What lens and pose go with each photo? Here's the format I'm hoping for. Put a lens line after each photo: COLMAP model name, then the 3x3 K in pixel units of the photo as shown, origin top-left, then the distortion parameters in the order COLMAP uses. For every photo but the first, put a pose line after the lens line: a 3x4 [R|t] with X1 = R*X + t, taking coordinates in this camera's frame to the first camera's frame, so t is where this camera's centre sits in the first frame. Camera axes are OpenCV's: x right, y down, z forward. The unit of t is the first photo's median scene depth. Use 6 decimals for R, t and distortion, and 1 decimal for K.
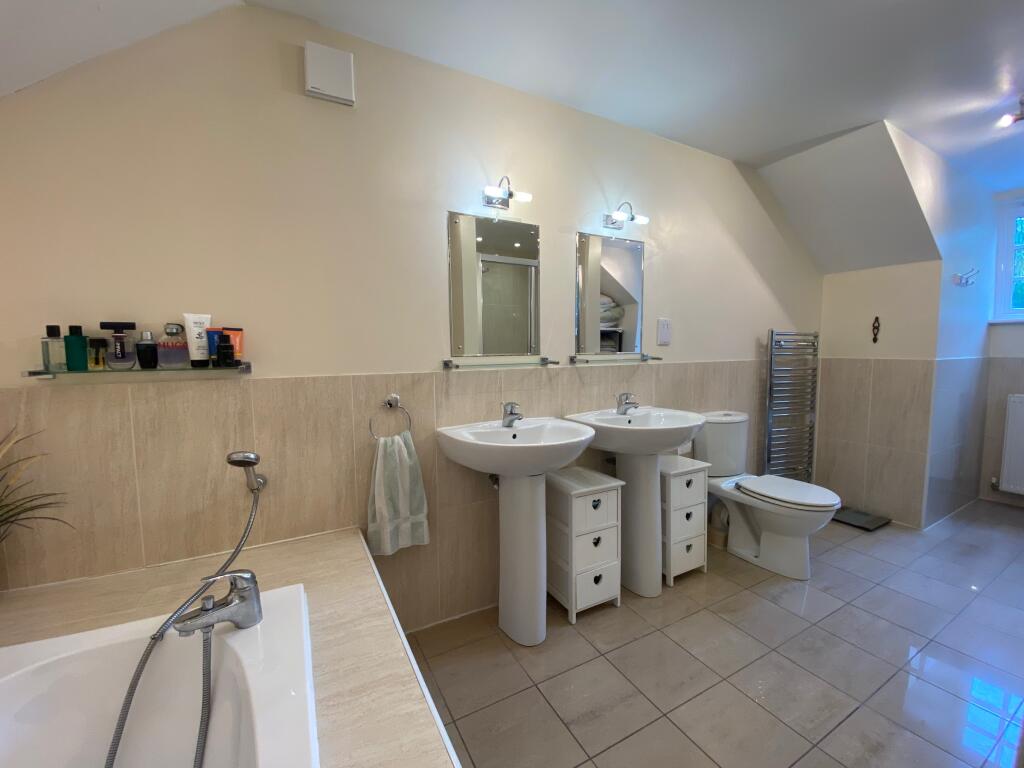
lens RADIAL K [[413.5, 0, 514.7], [0, 413.5, 379.7], [0, 0, 1]] dist [-0.004162, -0.007445]
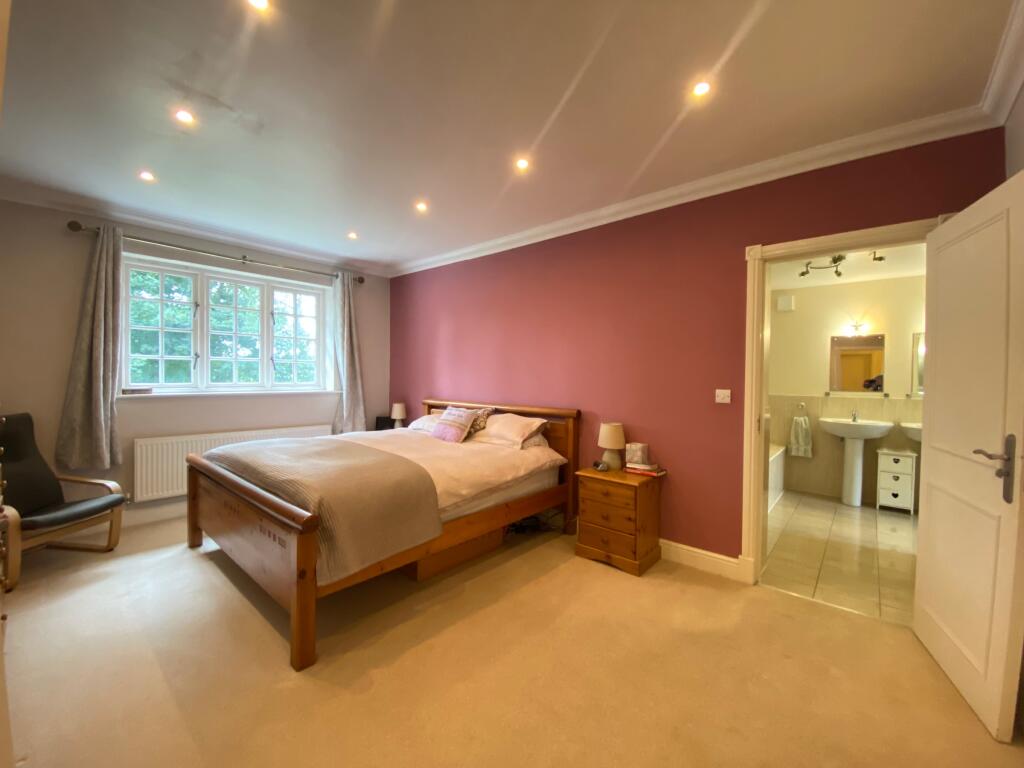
lens RADIAL K [[413.5, 0, 510.7], [0, 413.5, 377.2], [0, 0, 1]] dist [-0.004162, -0.007445]
pose [[0.348822, 0.014166, -0.937082, 1.571974], [-0.081717, 0.996537, -0.015354, 0.061273], [0.933619, 0.081932, 0.348772, -1.780361]]
